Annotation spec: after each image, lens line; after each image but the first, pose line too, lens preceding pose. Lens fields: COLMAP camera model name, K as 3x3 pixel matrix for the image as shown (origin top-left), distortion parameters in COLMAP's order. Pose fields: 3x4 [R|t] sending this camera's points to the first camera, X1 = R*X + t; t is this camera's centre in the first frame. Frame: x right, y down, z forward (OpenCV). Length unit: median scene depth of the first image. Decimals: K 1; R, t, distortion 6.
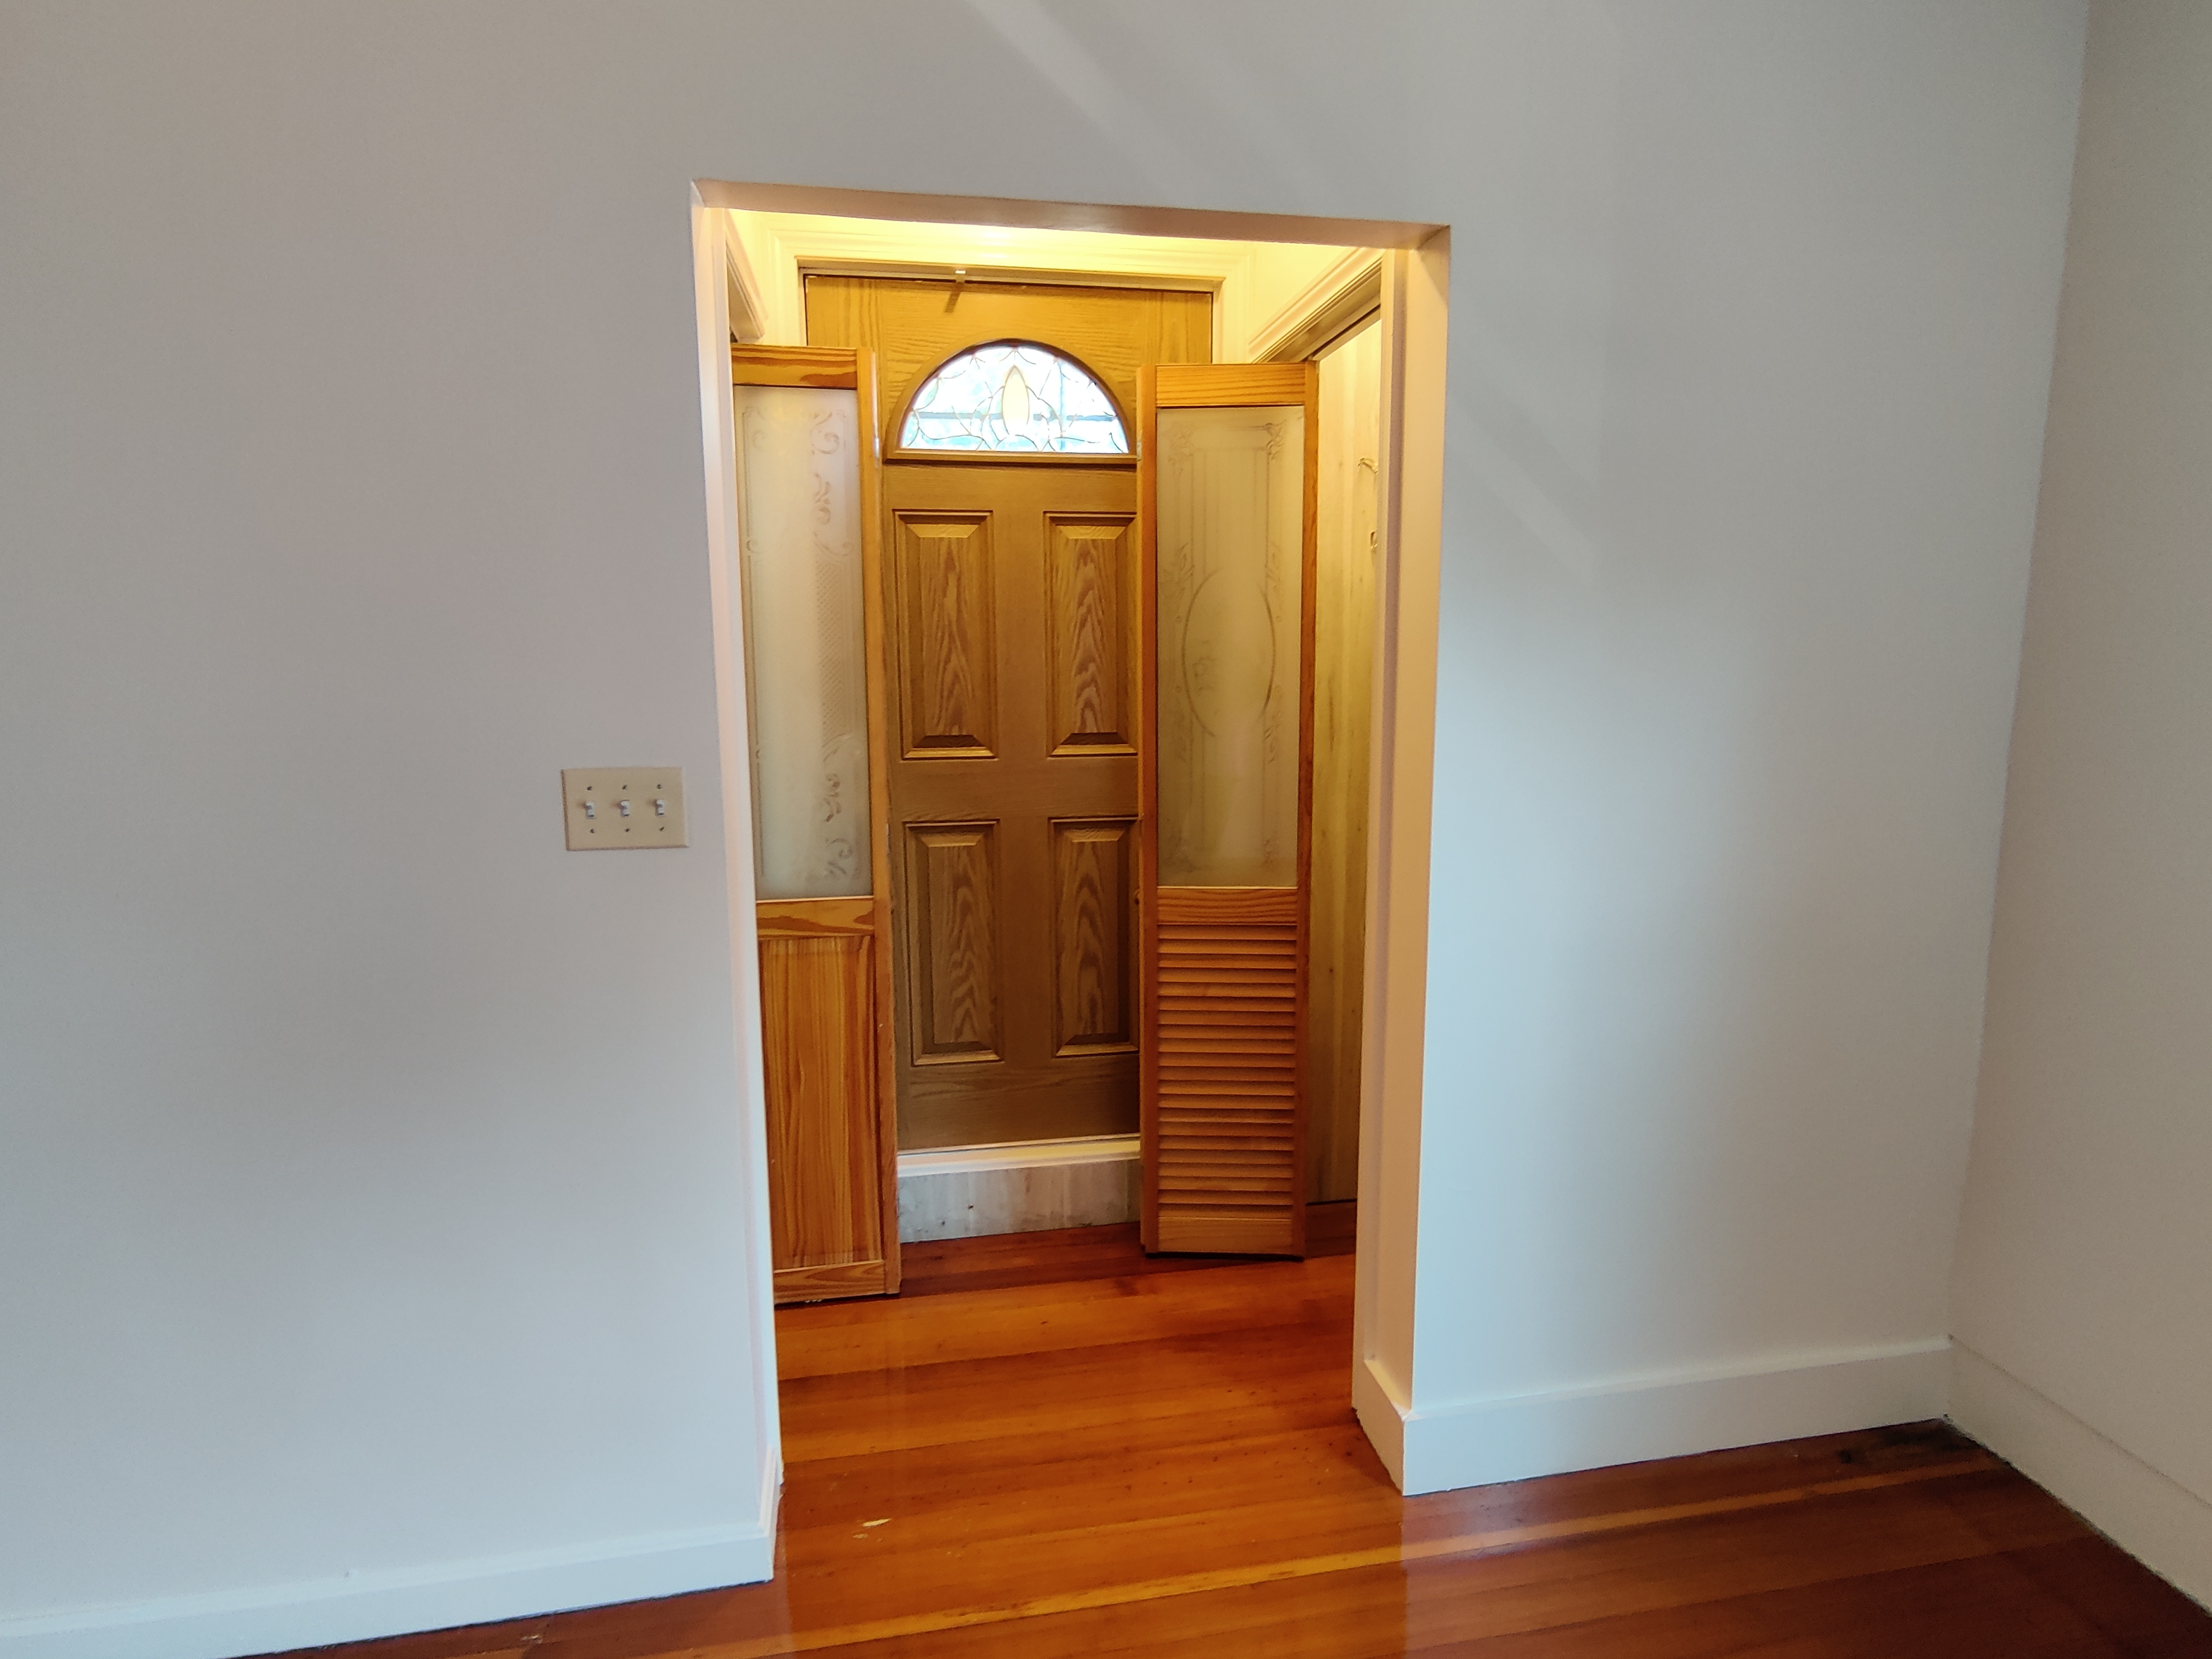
lens RADIAL K [[1209.1, 0, 1106.0], [0, 1209.1, 829.5], [0, 0, 1]] dist [0.006264, 0.000461]
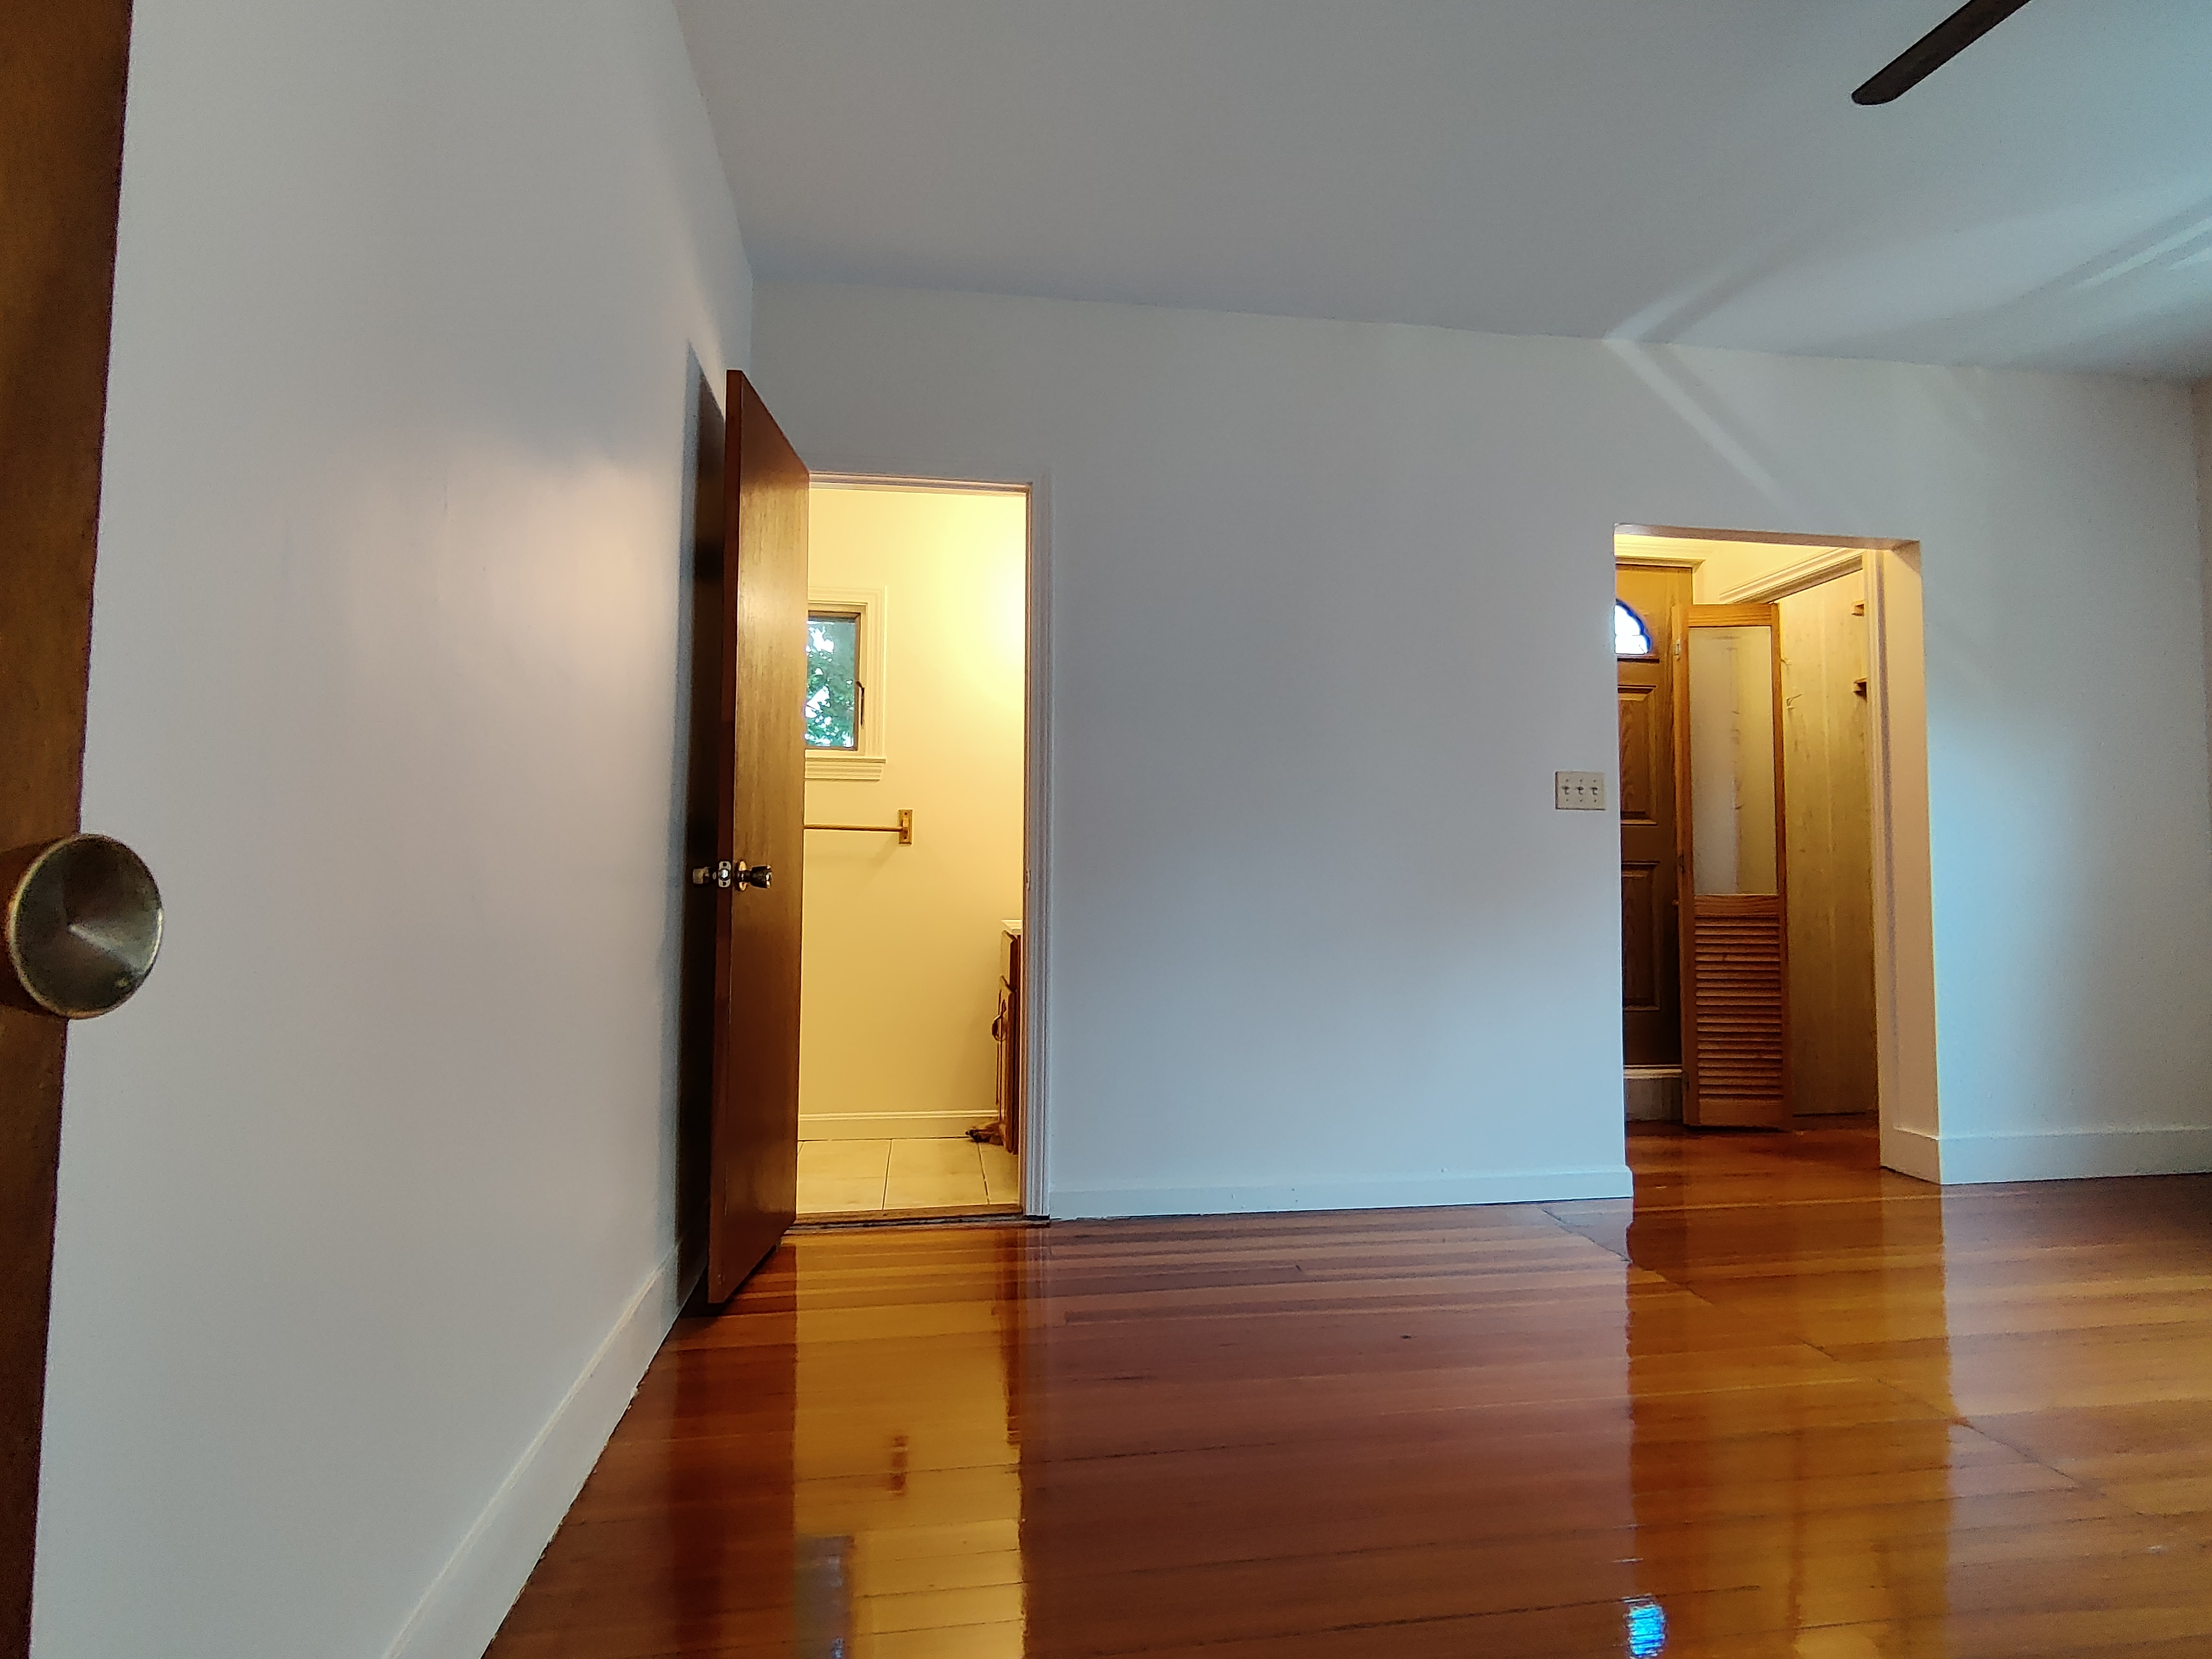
lens RADIAL K [[1205.4, 0, 1115.0], [0, 1205.4, 829.4], [0, 0, 1]] dist [-0.003582, 0.001656]
pose [[0.999762, 0.009543, -0.019615, -0.717601], [-0.013264, 0.979842, -0.199335, 0.297127], [0.017318, 0.199547, 0.979735, -0.672559]]
